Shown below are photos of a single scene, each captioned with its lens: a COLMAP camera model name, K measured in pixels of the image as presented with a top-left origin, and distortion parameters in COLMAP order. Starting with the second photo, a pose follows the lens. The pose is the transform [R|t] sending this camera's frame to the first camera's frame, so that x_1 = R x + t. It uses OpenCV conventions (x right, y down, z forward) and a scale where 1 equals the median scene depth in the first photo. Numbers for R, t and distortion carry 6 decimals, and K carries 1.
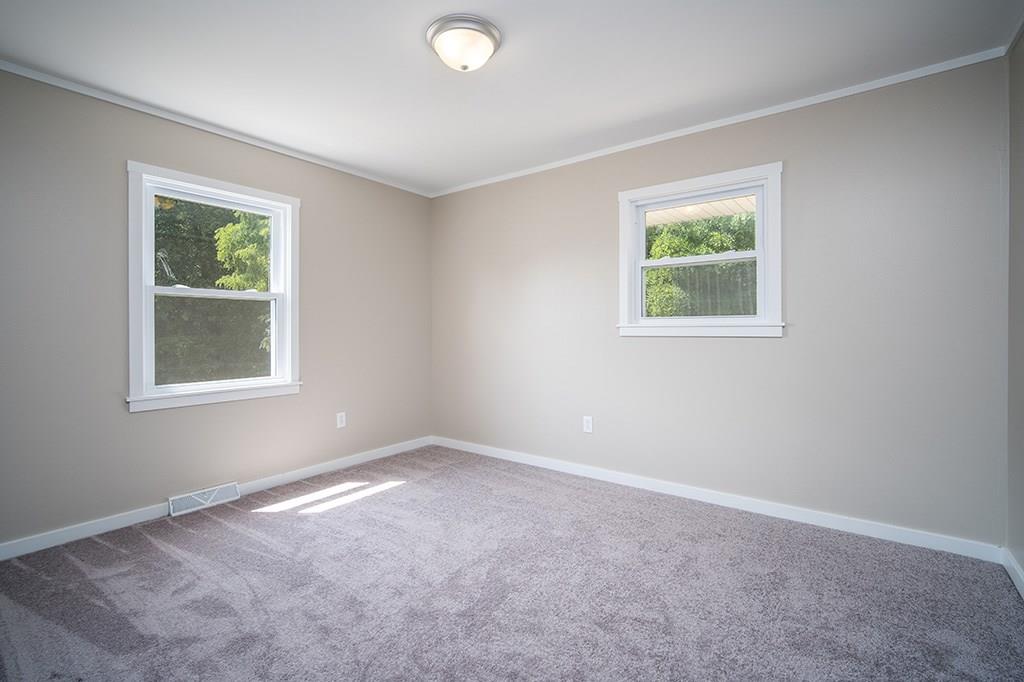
lens RADIAL K [[465.6, 0, 513.7], [0, 465.6, 328.7], [0, 0, 1]] dist [-0.000781, 0.000252]
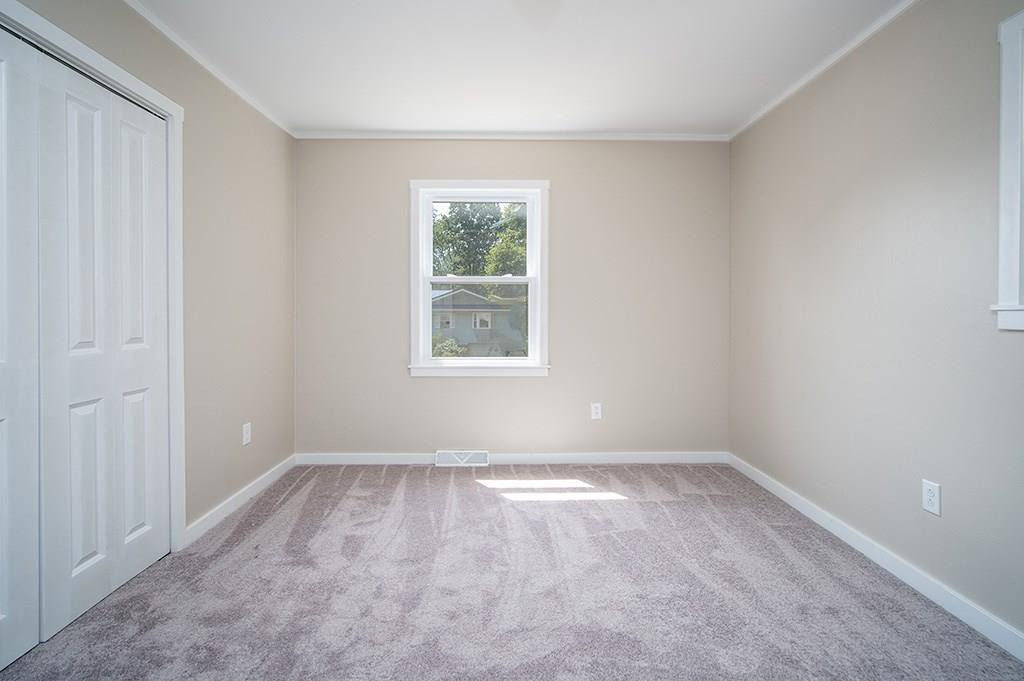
lens RADIAL K [[481.6, 0, 505.5], [0, 481.6, 319.6], [0, 0, 1]] dist [-0.004242, -0.000124]
pose [[0.614282, 0.014921, -0.788946, 0.322685], [-0.003038, 0.999859, 0.016545, -0.000896], [0.789081, -0.007767, 0.614240, 0.329128]]
